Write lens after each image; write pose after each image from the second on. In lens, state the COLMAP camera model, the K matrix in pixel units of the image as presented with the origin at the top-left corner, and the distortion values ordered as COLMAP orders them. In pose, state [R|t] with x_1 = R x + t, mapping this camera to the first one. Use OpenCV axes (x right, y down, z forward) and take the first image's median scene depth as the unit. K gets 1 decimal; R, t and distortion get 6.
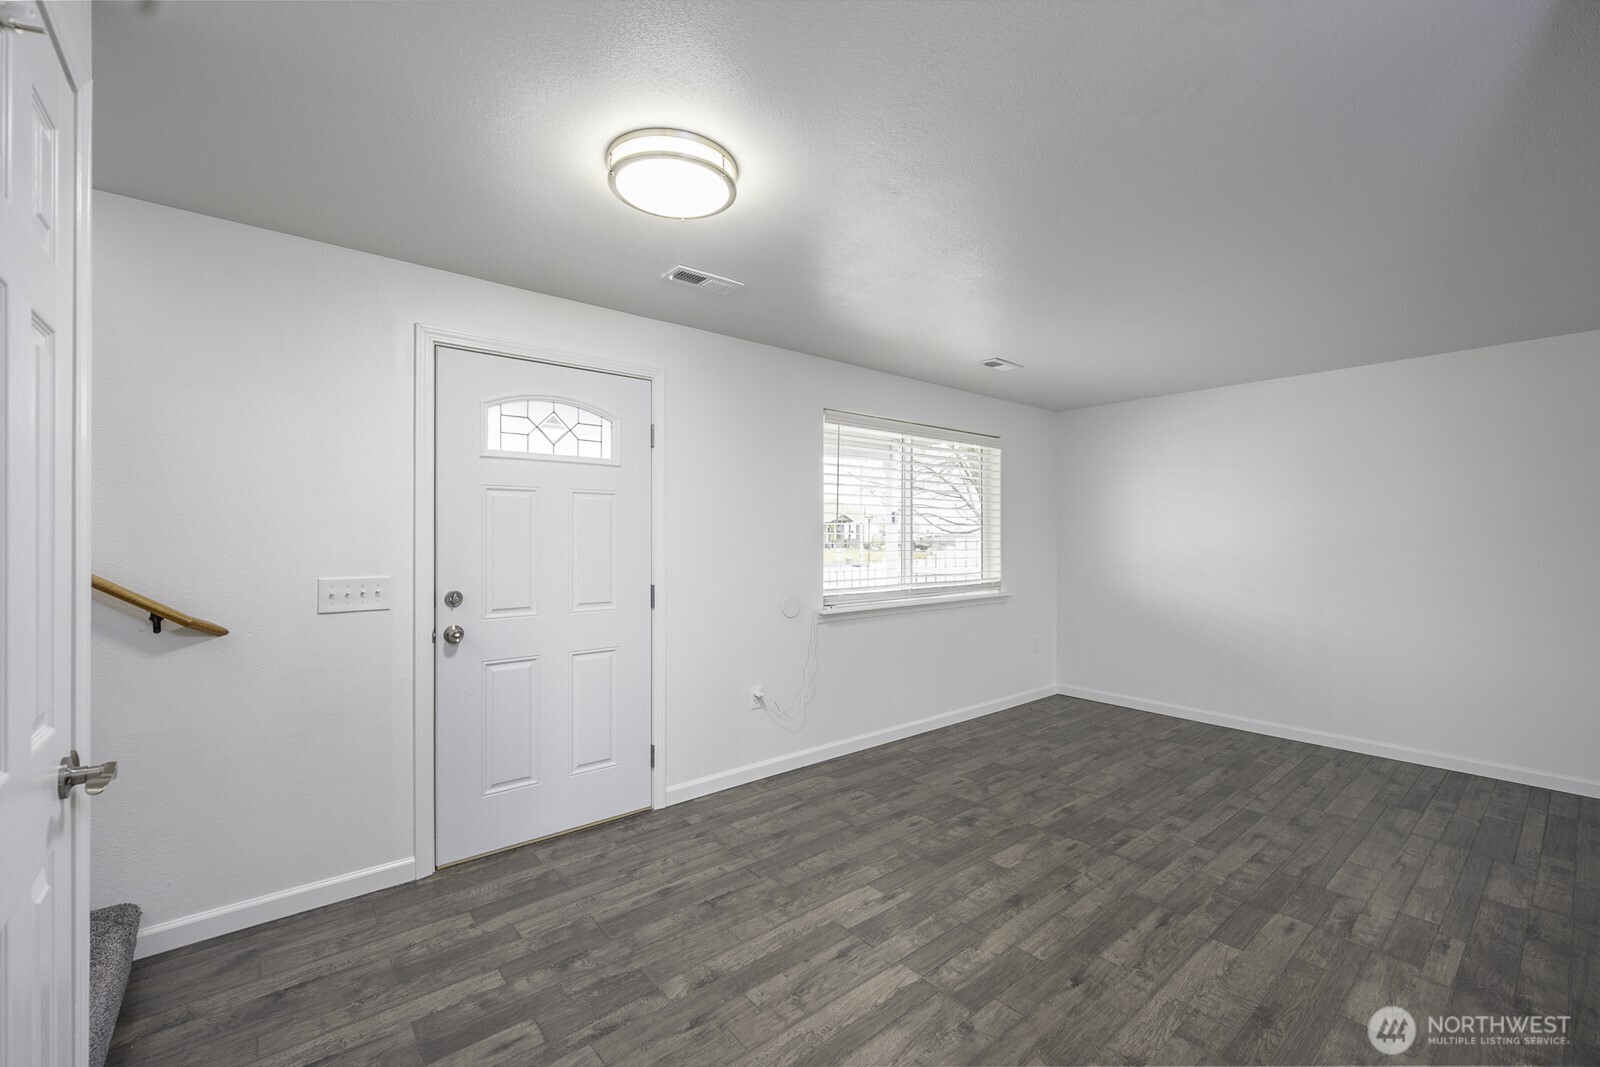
lens RADIAL K [[665.9, 0, 787.6], [0, 665.9, 544.3], [0, 0, 1]] dist [-0.003137, -0.000800]
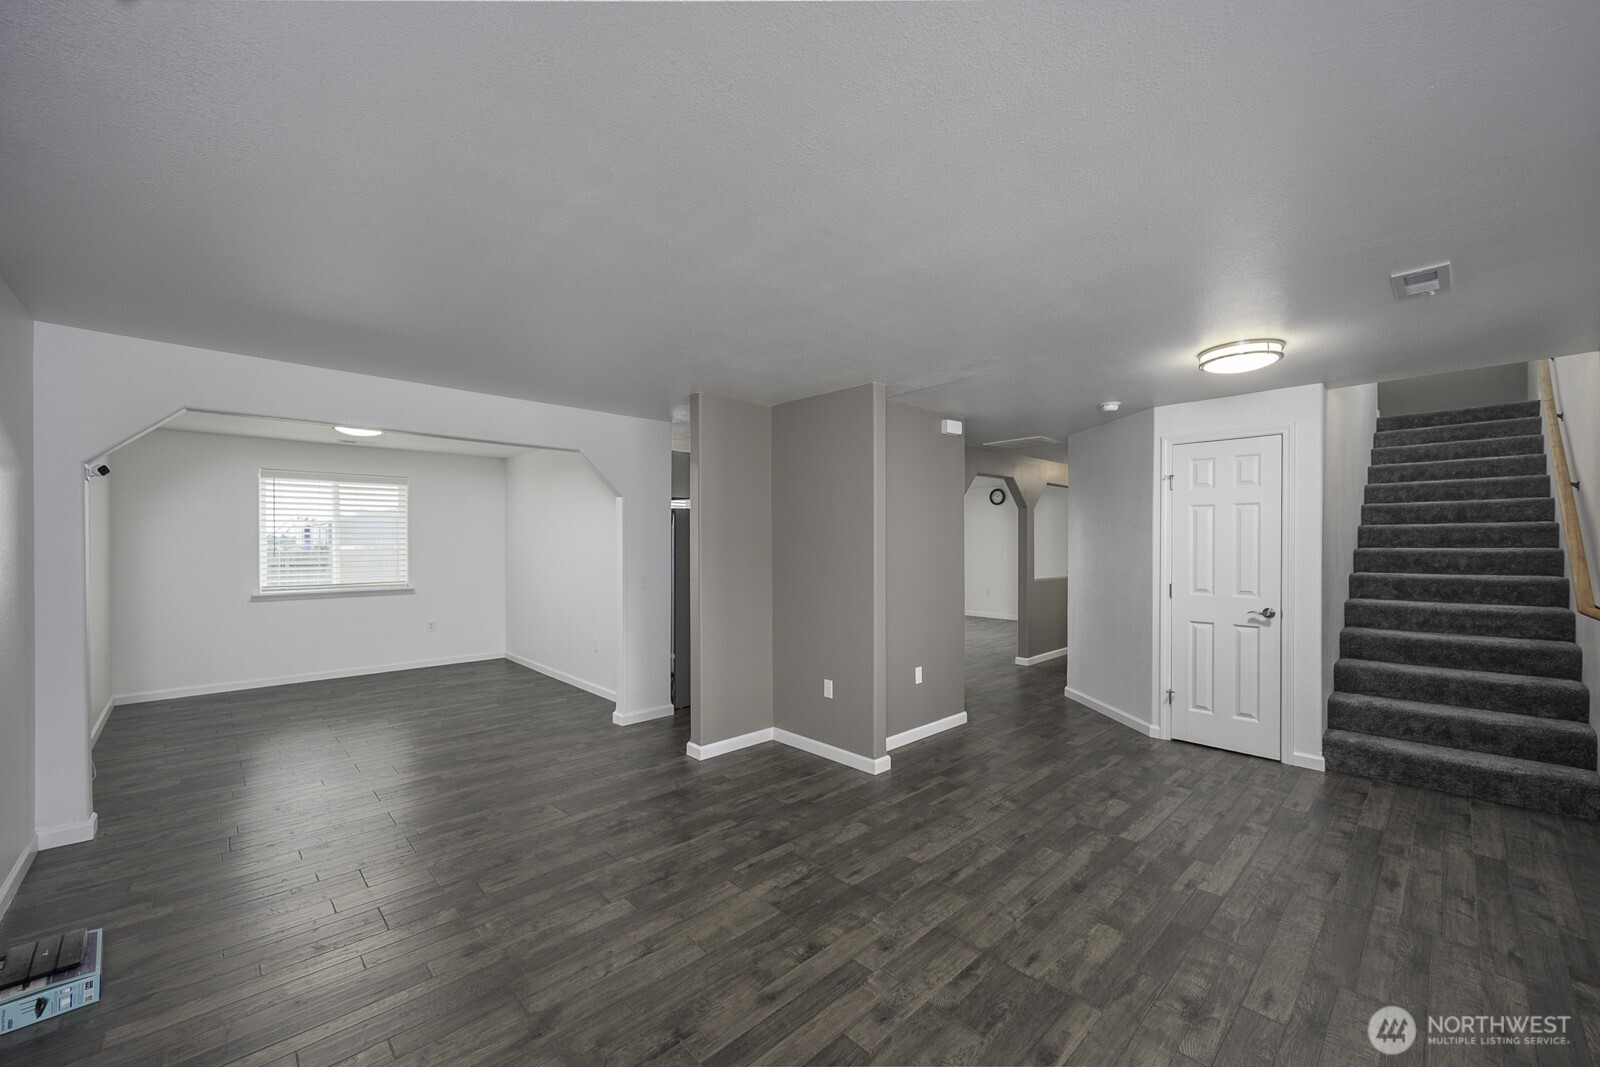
lens RADIAL K [[630.0, 0, 812.5], [0, 630.0, 550.7], [0, 0, 1]] dist [-0.002067, 0.001052]
pose [[-0.994648, 0.002957, -0.103284, 0.710566], [0.000197, 0.999643, 0.026727, -0.034392], [0.103326, 0.026563, -0.994293, 1.588200]]
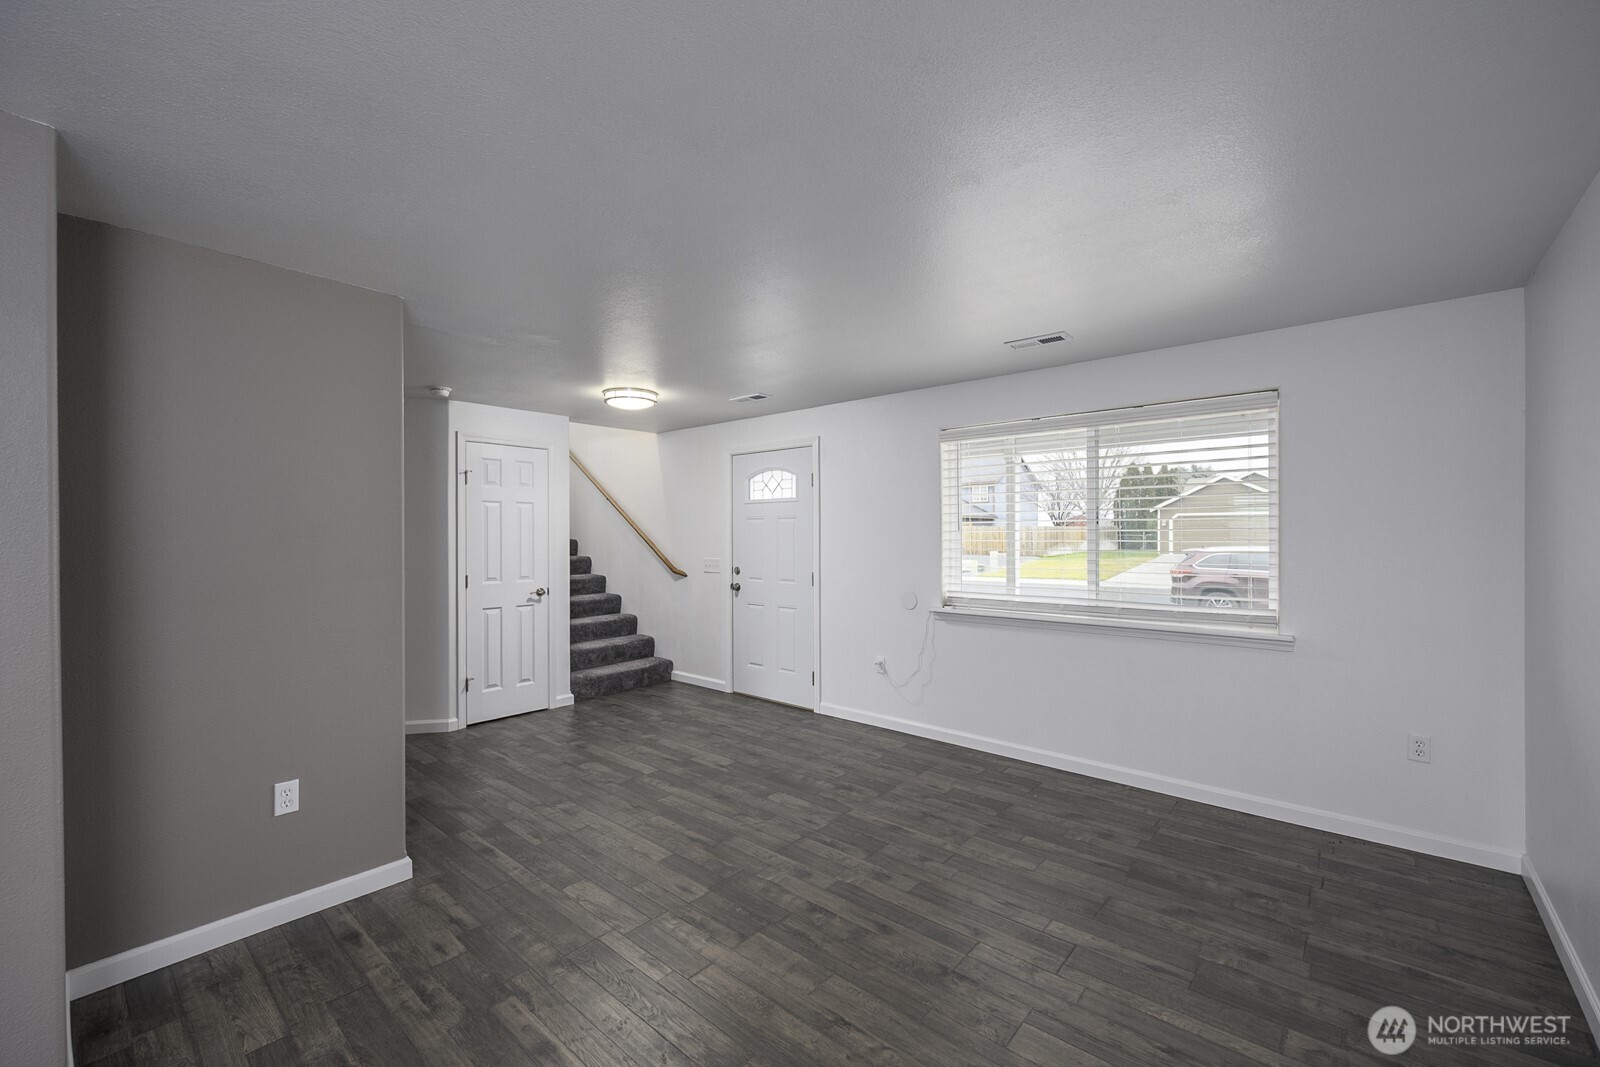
lens RADIAL K [[630.0, 0, 800.5], [0, 630.0, 544.8], [0, 0, 1]] dist [-0.002067, 0.001052]
pose [[0.180794, 0.014469, -0.983414, 1.386436], [-0.011766, 0.999852, 0.012547, -0.026758], [0.983451, 0.009302, 0.180938, 0.740072]]
